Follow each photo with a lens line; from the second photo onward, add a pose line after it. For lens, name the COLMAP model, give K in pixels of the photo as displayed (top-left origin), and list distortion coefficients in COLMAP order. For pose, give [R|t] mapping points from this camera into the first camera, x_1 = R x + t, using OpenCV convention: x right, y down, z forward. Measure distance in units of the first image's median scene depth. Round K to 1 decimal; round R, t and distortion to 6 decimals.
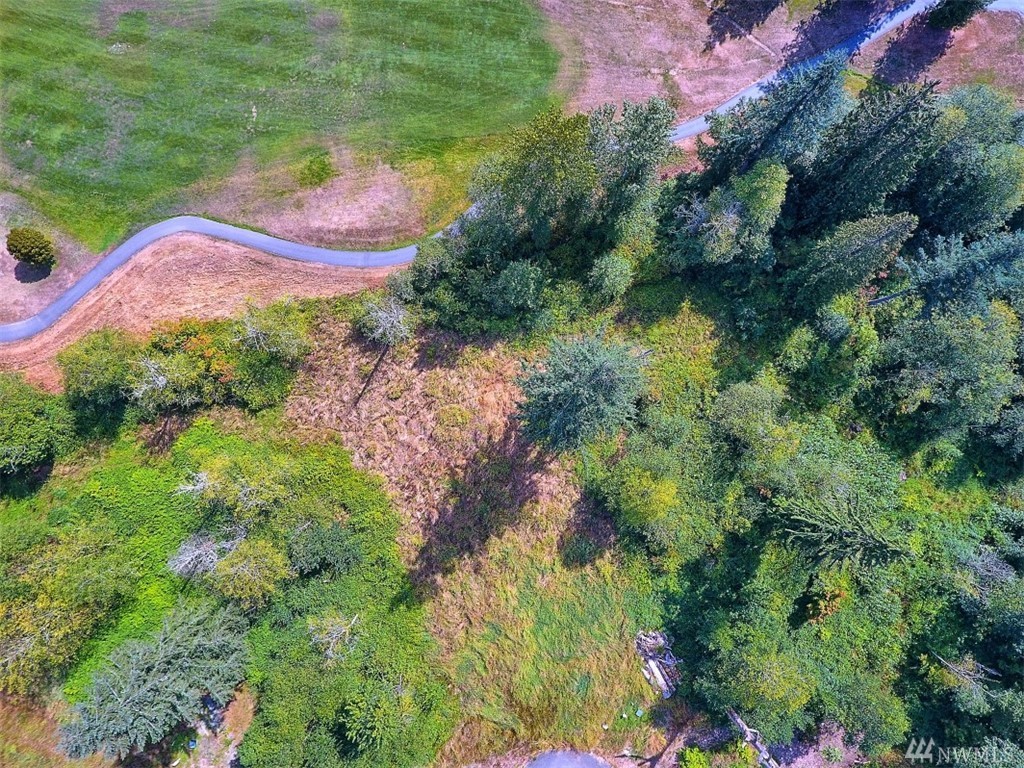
lens RADIAL K [[599.1, 0, 512.3], [0, 599.1, 370.6], [0, 0, 1]] dist [-0.006913, -0.001063]
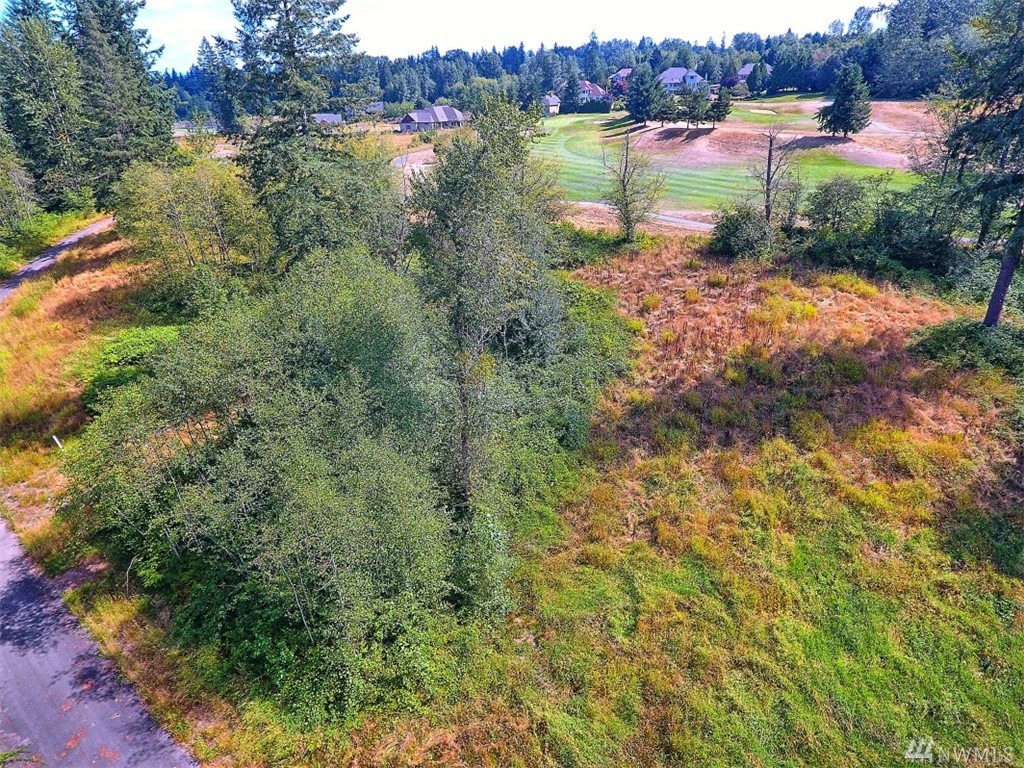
lens RADIAL K [[599.1, 0, 512.3], [0, 599.1, 370.6], [0, 0, 1]] dist [-0.006913, -0.001063]
pose [[0.769643, 0.253860, -0.585836, 0.068473], [-0.630152, 0.449690, -0.632999, 0.704340], [0.102752, 0.856349, 0.506071, 0.692240]]
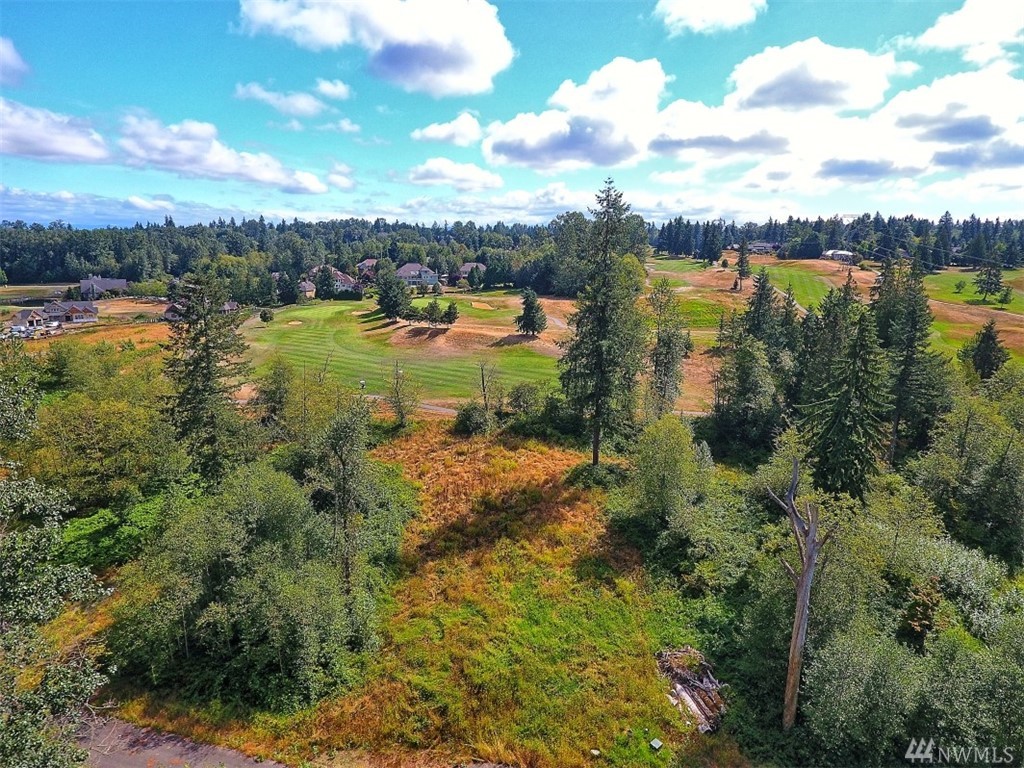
lens RADIAL K [[599.1, 0, 512.3], [0, 599.1, 370.6], [0, 0, 1]] dist [-0.006913, -0.001063]
pose [[0.960582, 0.063619, -0.270619, 0.214869], [-0.276946, 0.303513, -0.911691, 1.050152], [0.024136, 0.950701, 0.309168, 0.473413]]
